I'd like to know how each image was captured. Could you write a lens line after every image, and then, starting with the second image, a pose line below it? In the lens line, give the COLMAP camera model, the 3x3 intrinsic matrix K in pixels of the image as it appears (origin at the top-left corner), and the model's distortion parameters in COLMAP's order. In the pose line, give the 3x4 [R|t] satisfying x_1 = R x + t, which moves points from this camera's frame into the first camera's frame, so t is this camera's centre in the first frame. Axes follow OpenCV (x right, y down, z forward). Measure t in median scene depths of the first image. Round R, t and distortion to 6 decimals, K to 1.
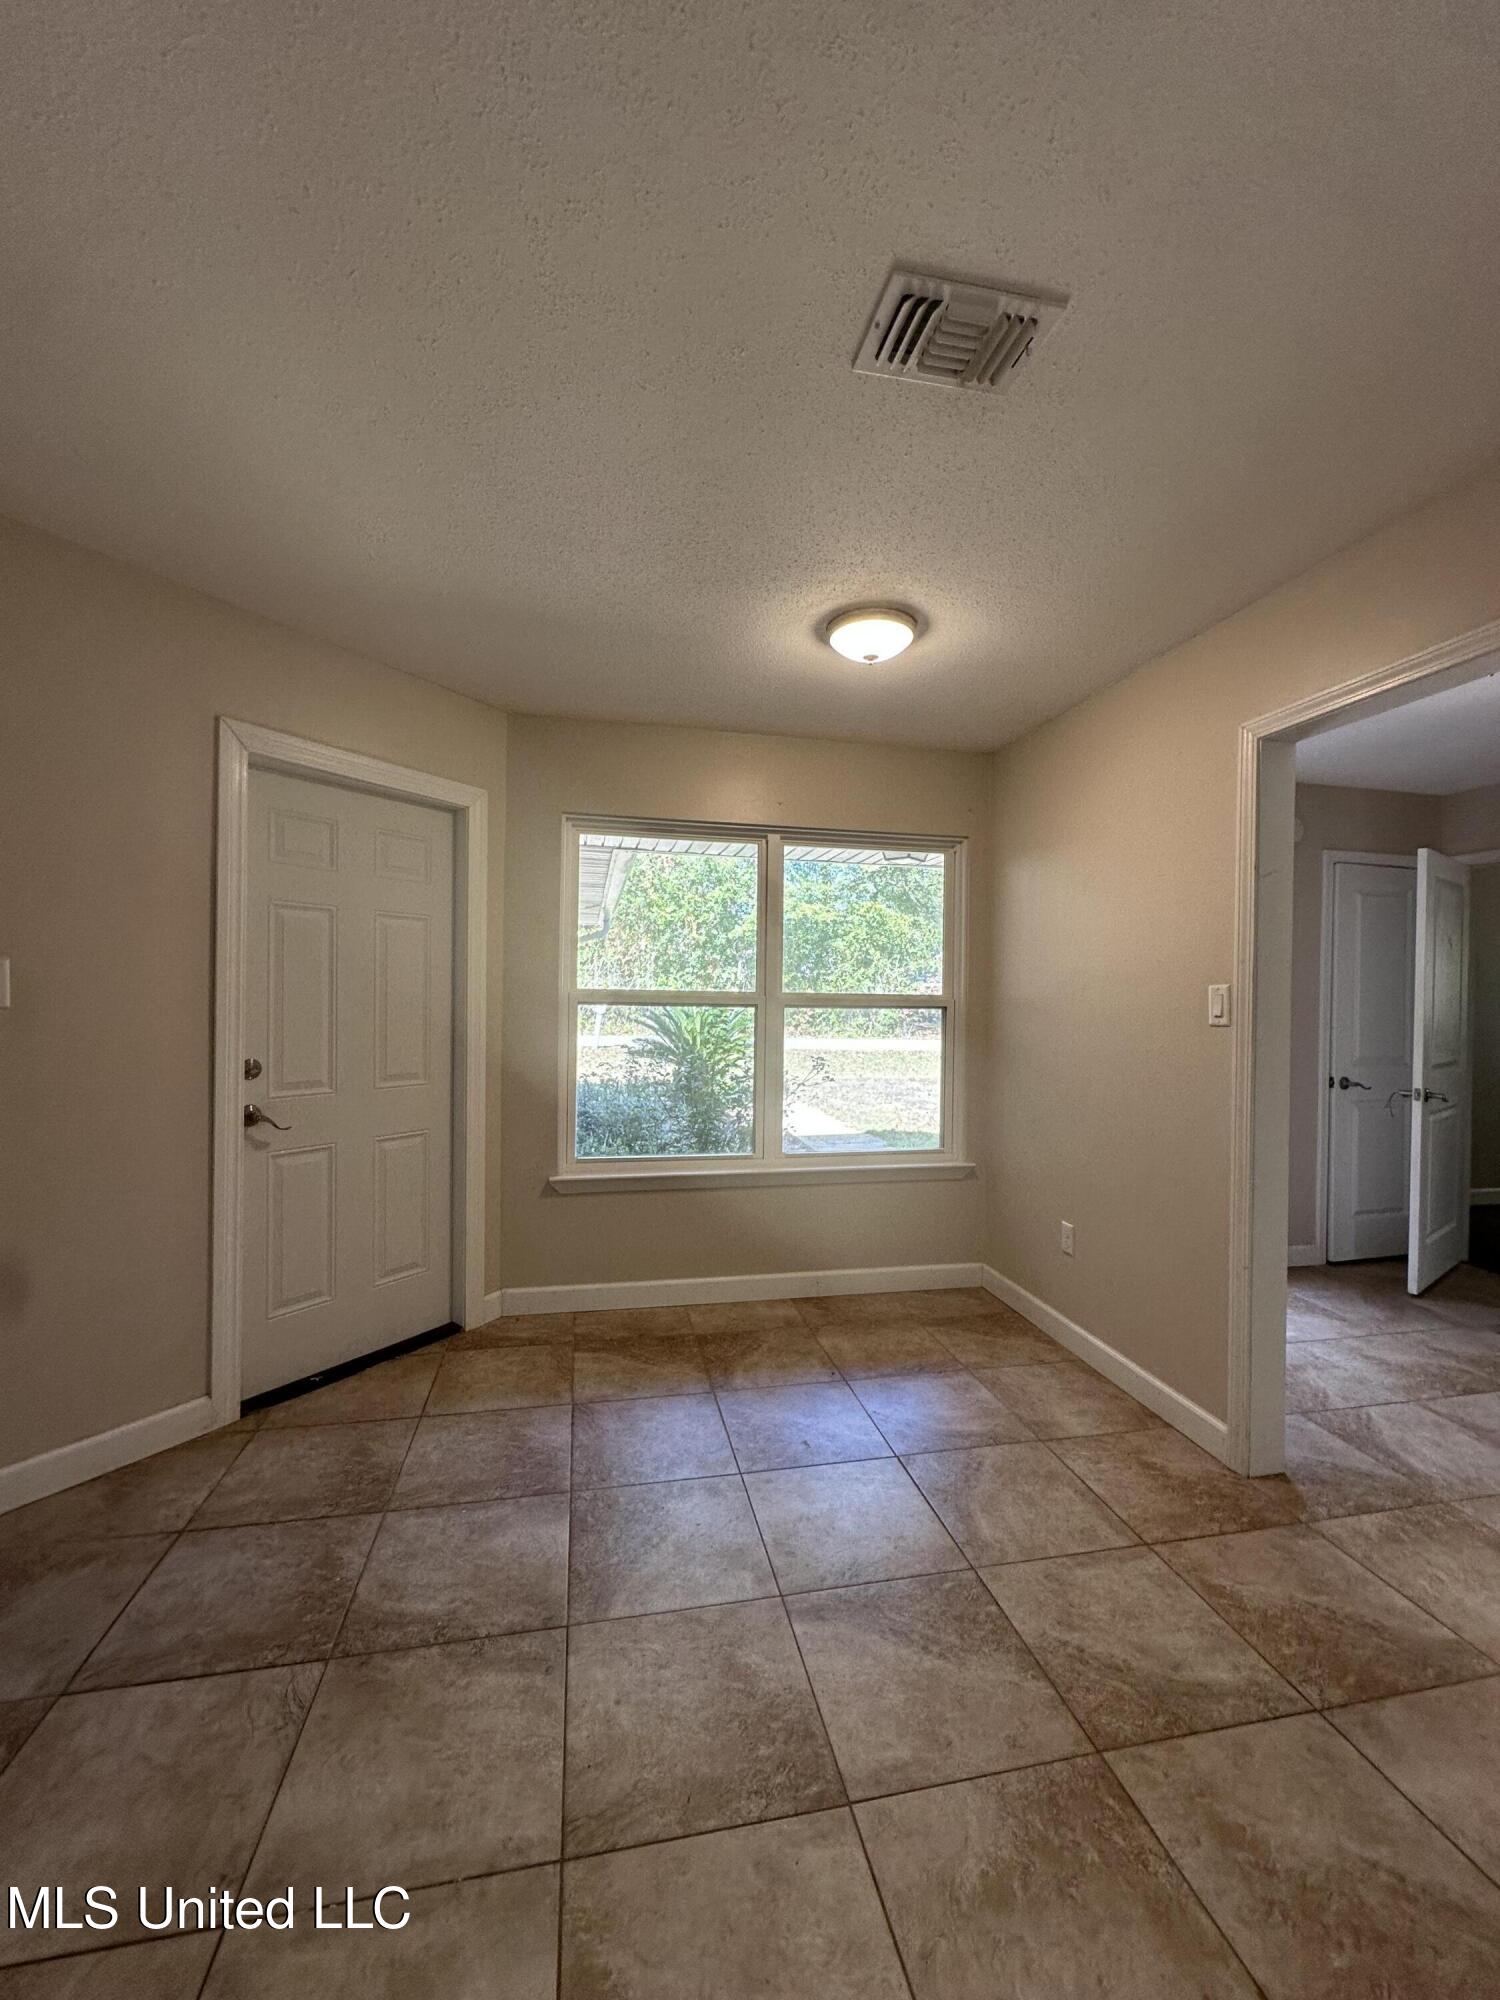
lens RADIAL K [[798.0, 0, 753.2], [0, 798.0, 994.8], [0, 0, 1]] dist [-0.002980, -0.000504]
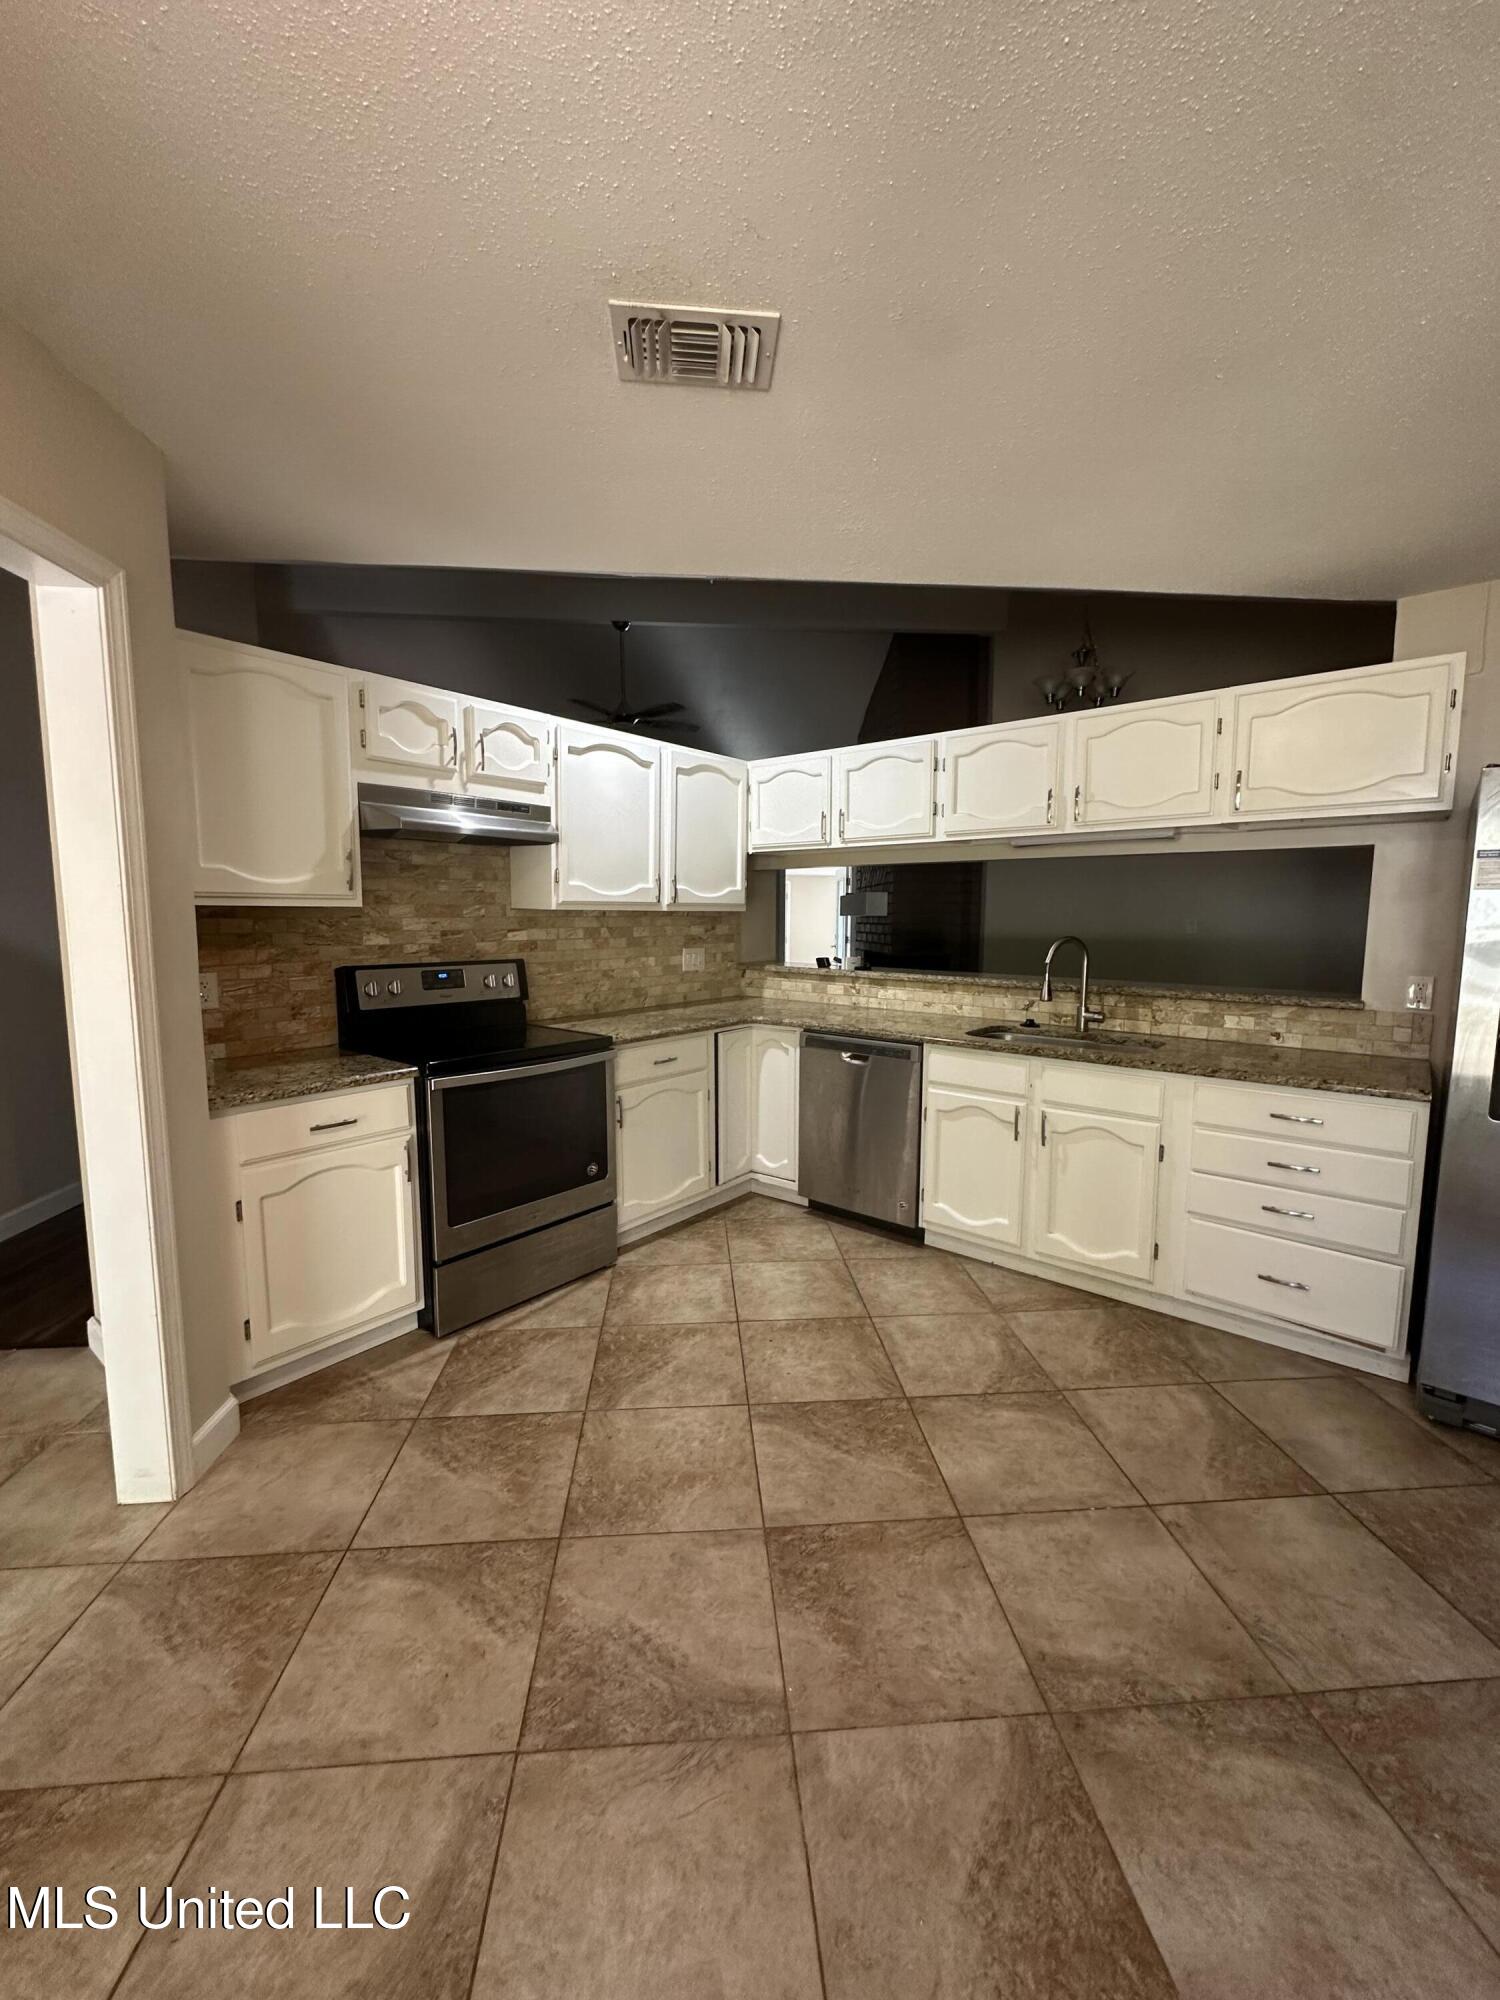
lens RADIAL K [[798.0, 0, 751.8], [0, 798.0, 1000.8], [0, 0, 1]] dist [-0.002980, -0.000504]
pose [[-0.991914, -0.039042, 0.120759, 0.008257], [-0.025903, 0.993756, 0.108523, -0.042276], [-0.124242, 0.104517, -0.986732, 1.896332]]
